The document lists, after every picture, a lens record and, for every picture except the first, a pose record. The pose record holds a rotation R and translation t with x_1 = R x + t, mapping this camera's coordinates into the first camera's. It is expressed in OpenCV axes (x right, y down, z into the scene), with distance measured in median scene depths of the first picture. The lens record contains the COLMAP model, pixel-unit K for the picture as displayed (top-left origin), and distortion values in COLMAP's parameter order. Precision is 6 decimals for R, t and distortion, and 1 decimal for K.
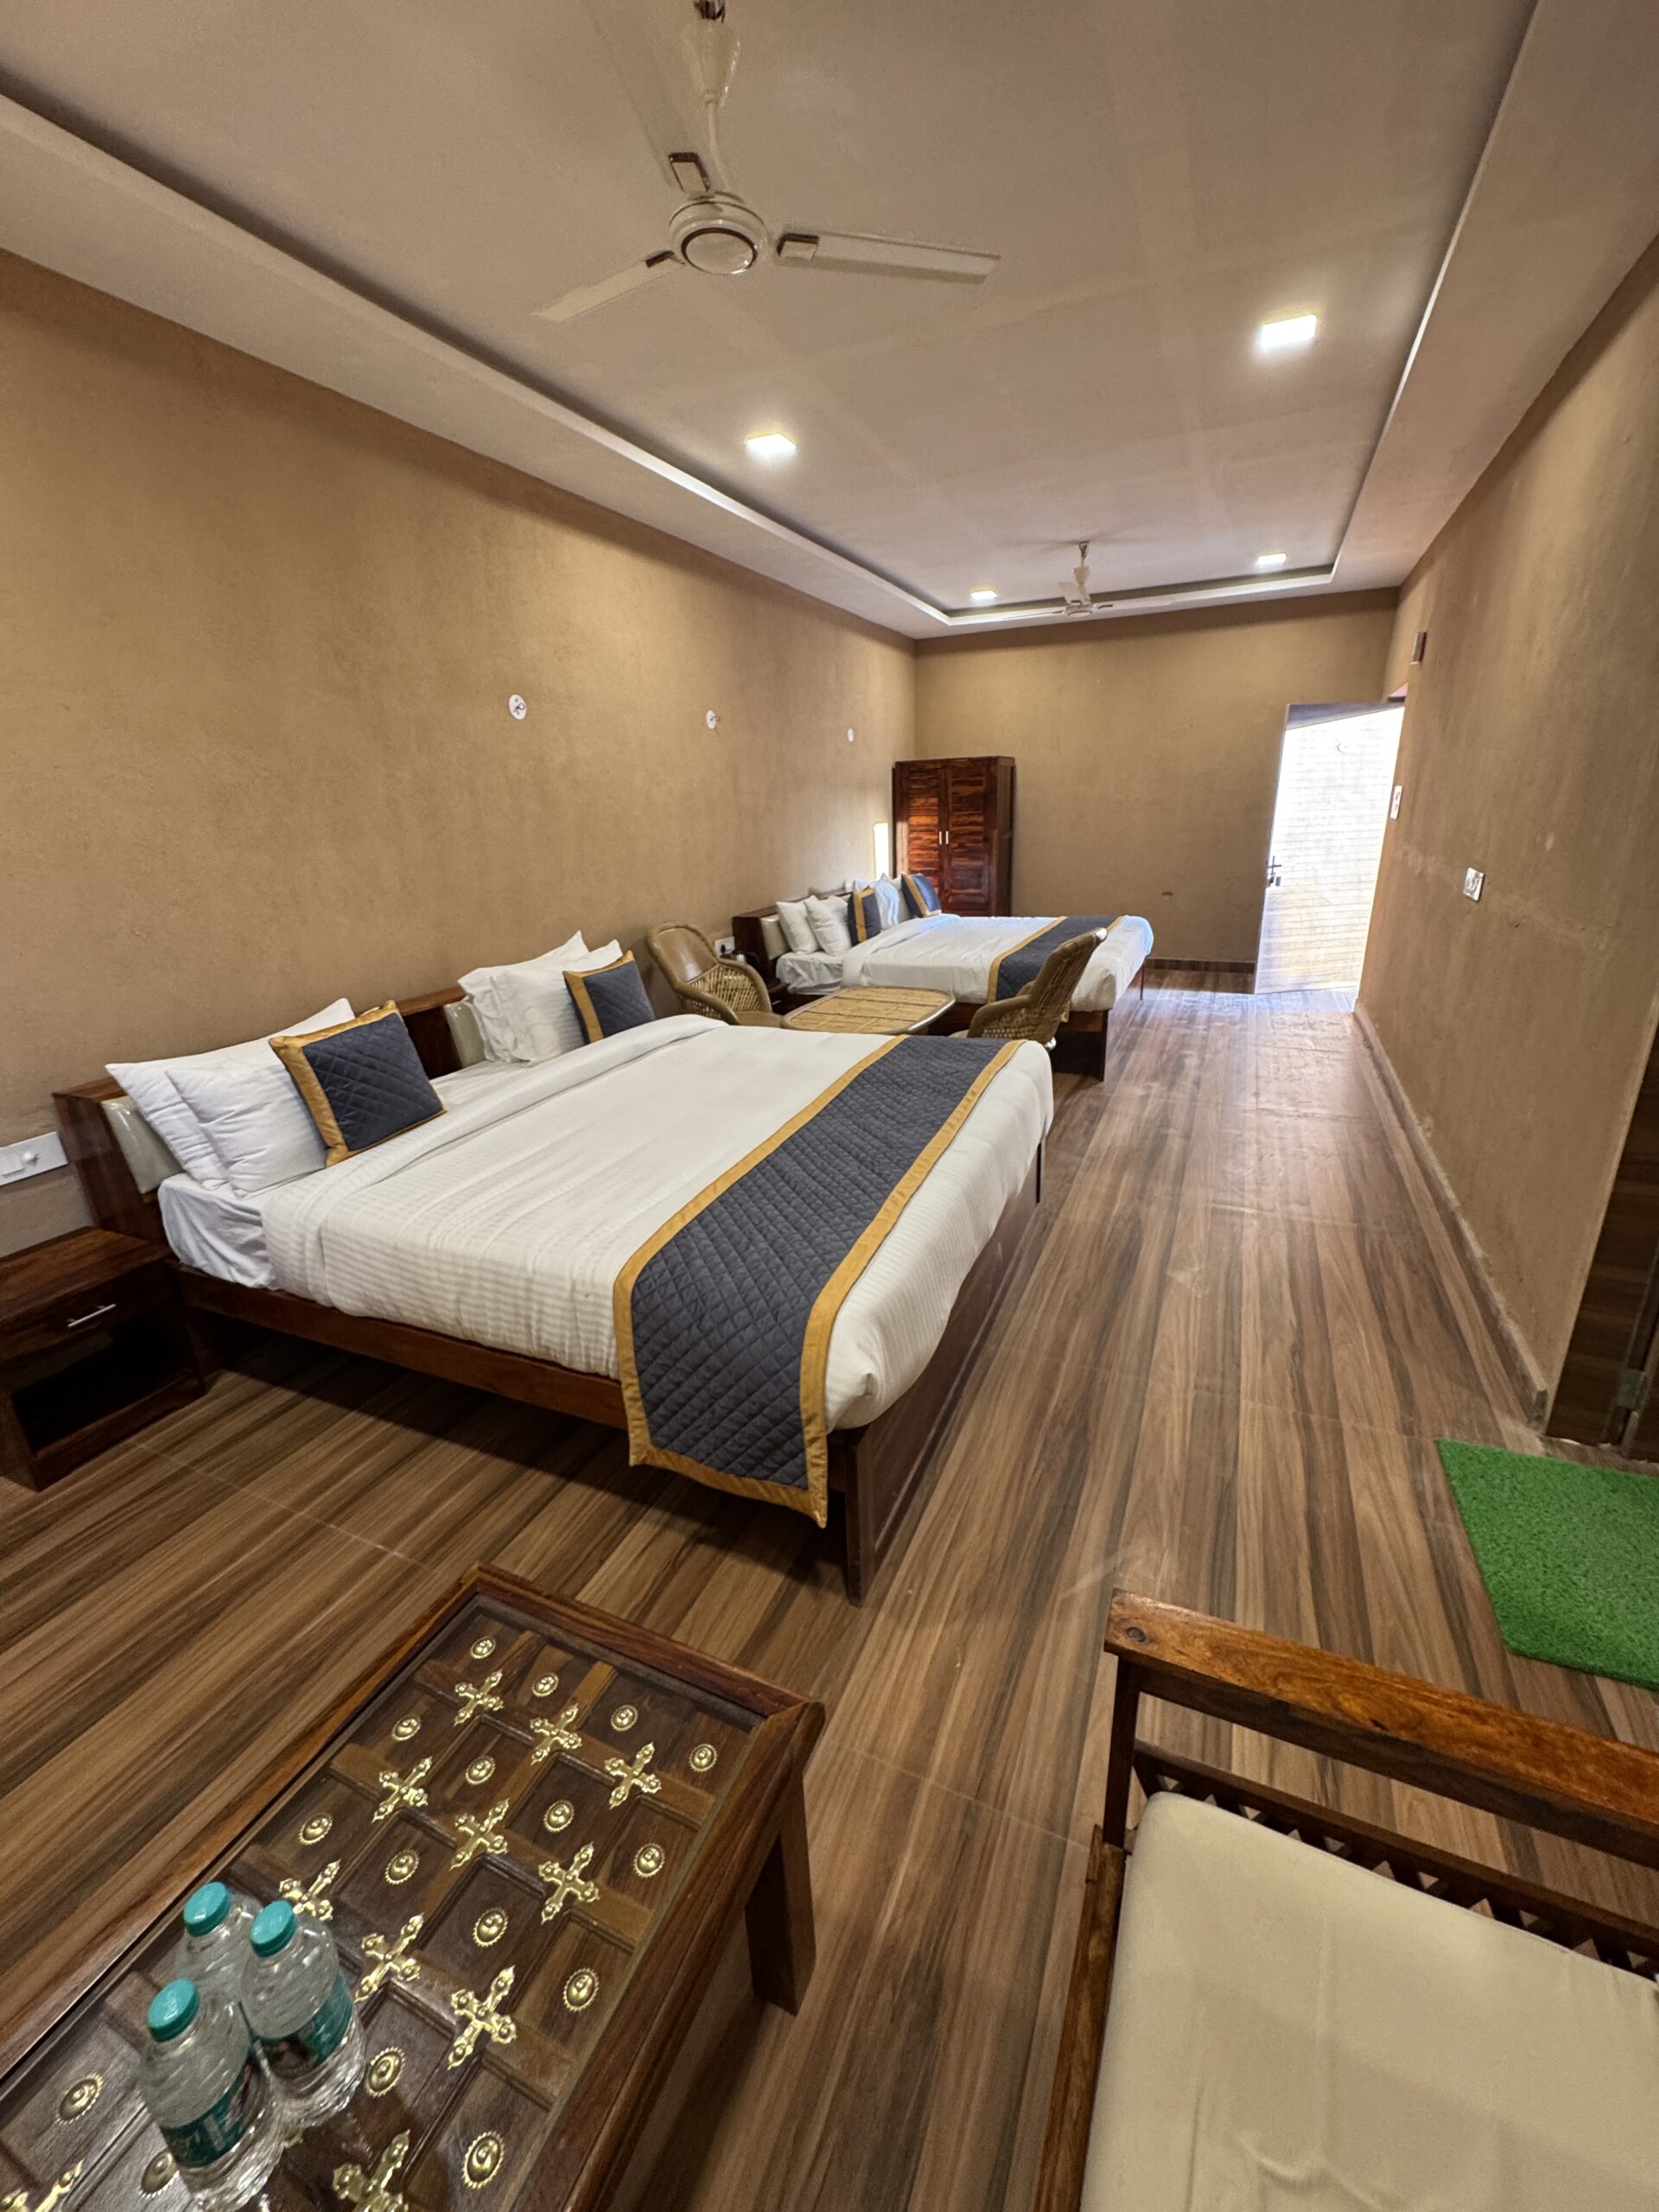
lens RADIAL K [[883.3, 0, 831.5], [0, 883.3, 1103.1], [0, 0, 1]] dist [-0.001638, 0.000779]
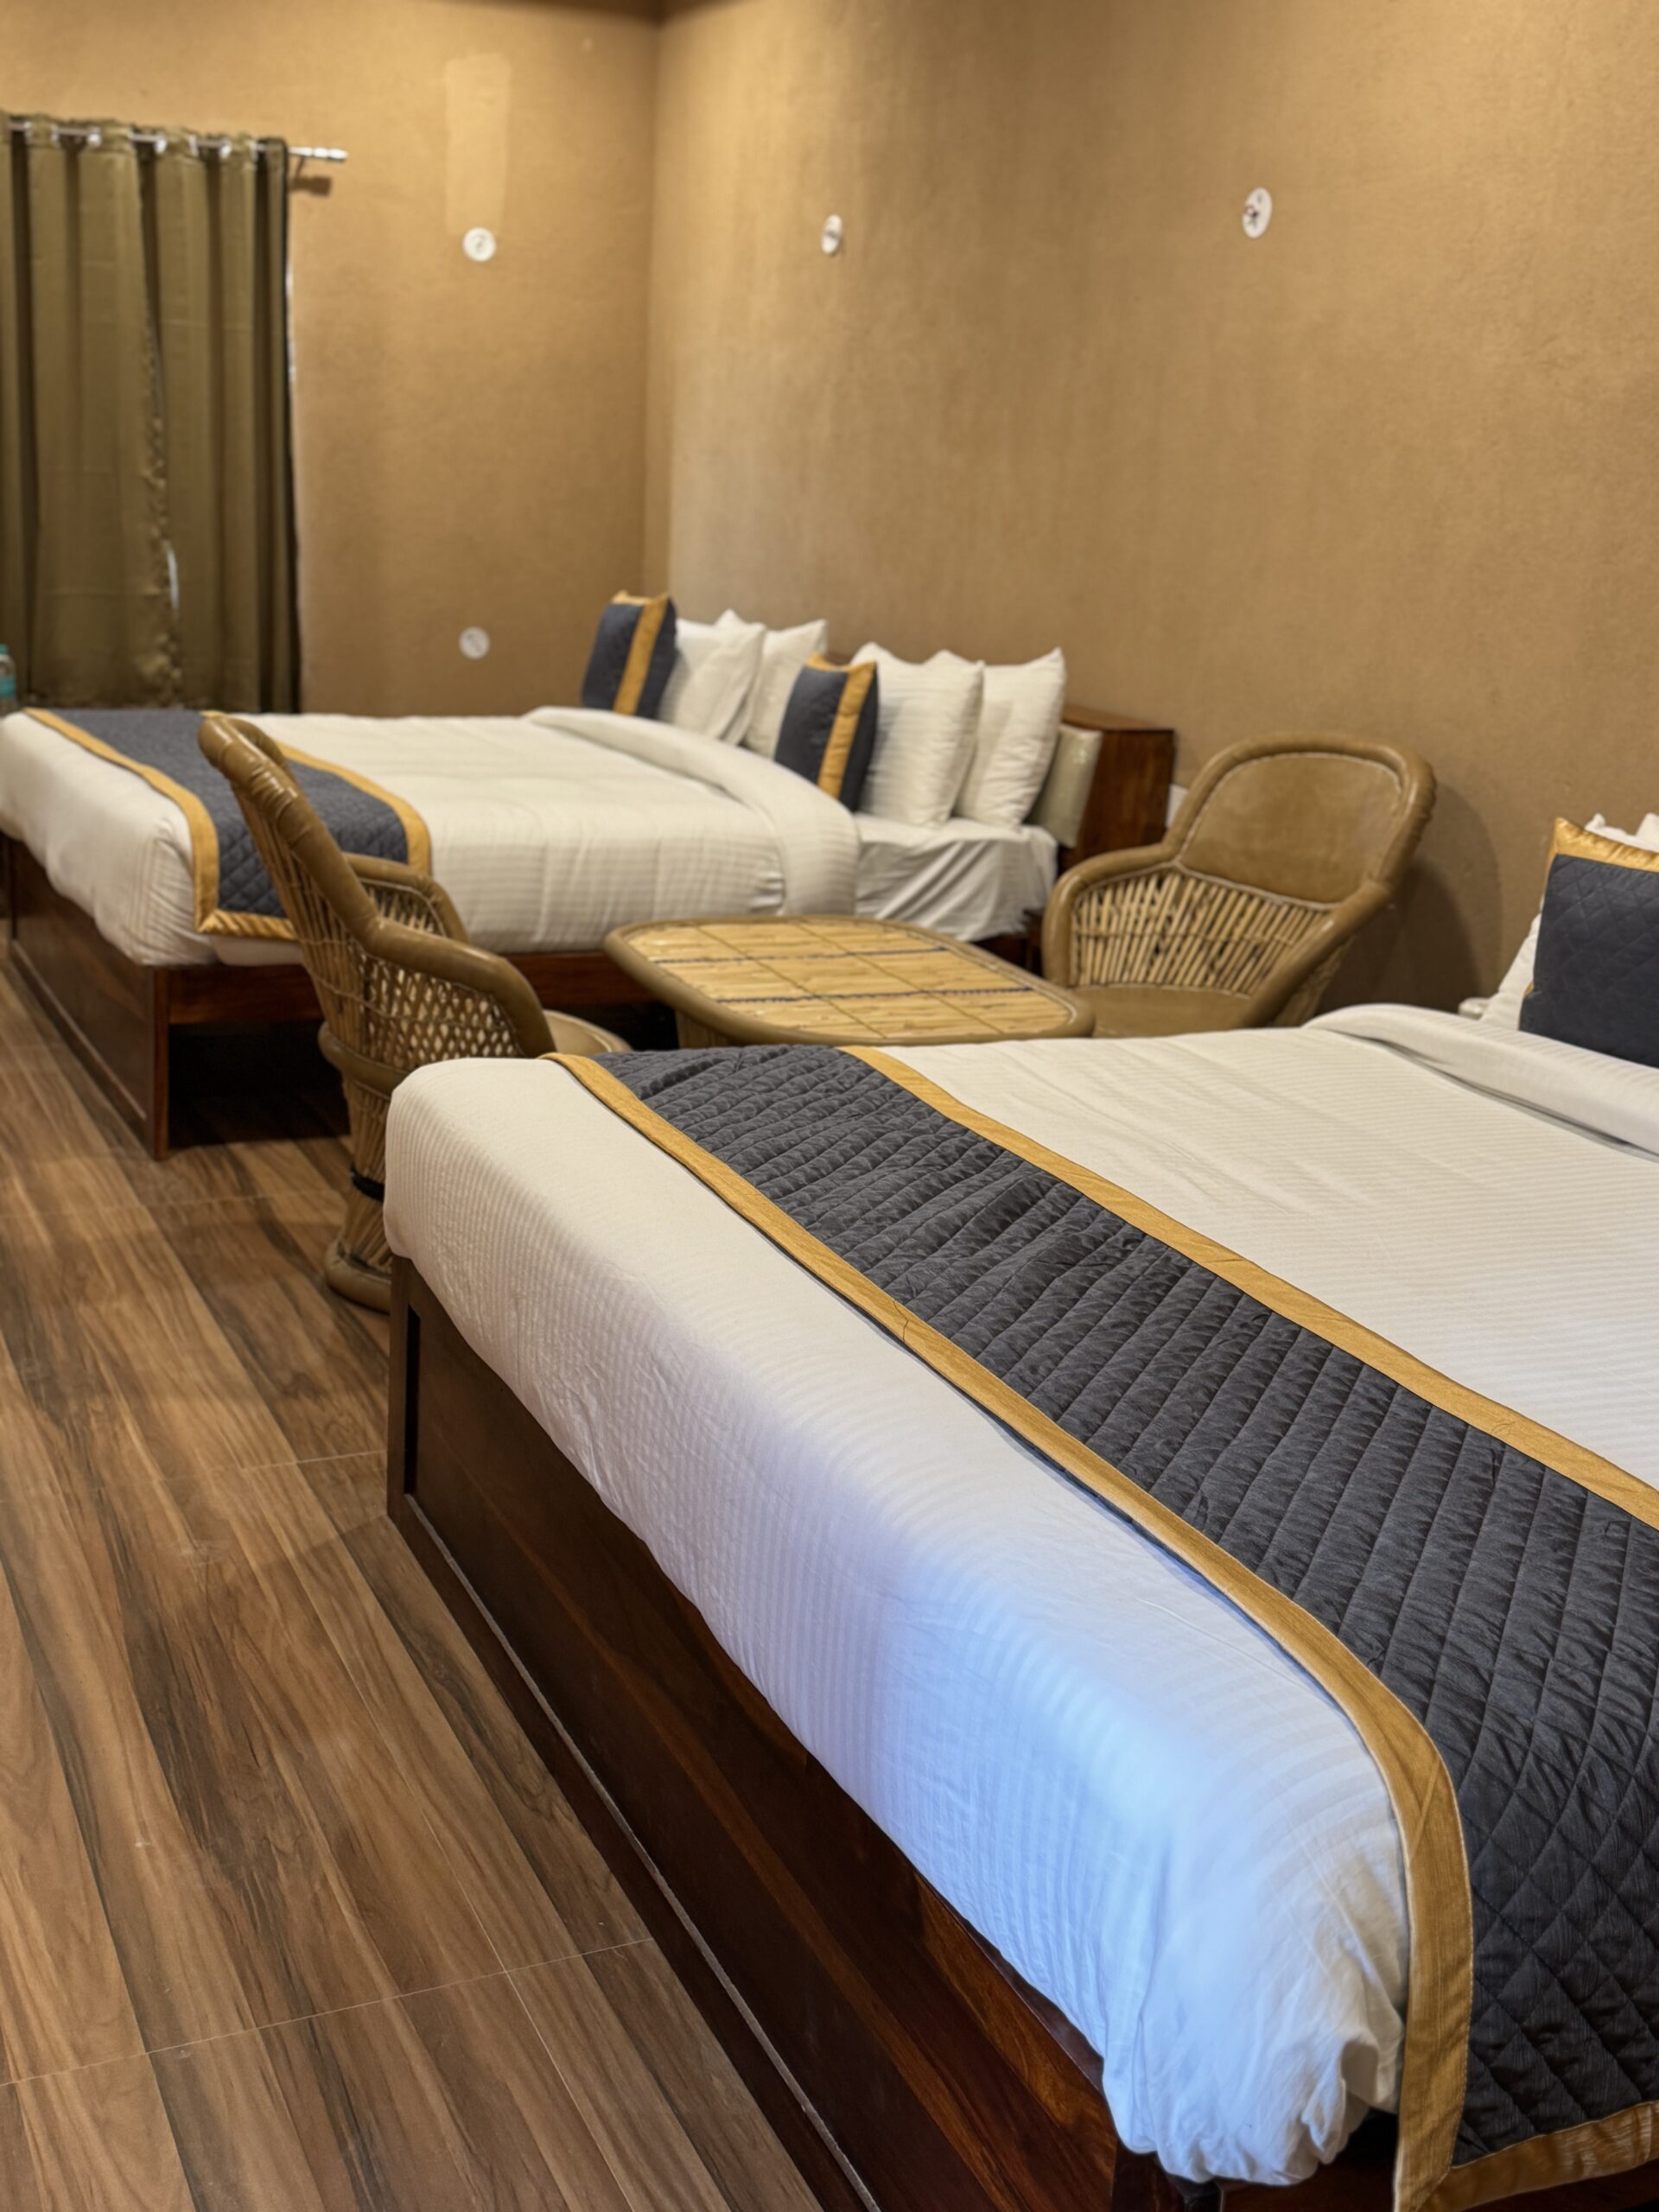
lens RADIAL K [[2422.2, 0, 829.5], [0, 2422.2, 1106.0], [0, 0, 1]] dist [0.217927, -0.496200]
pose [[-0.657427, 0.194045, -0.728105, 1.519751], [-0.277556, 0.835972, 0.473406, -1.032175], [0.700538, 0.513319, -0.495732, 2.957237]]
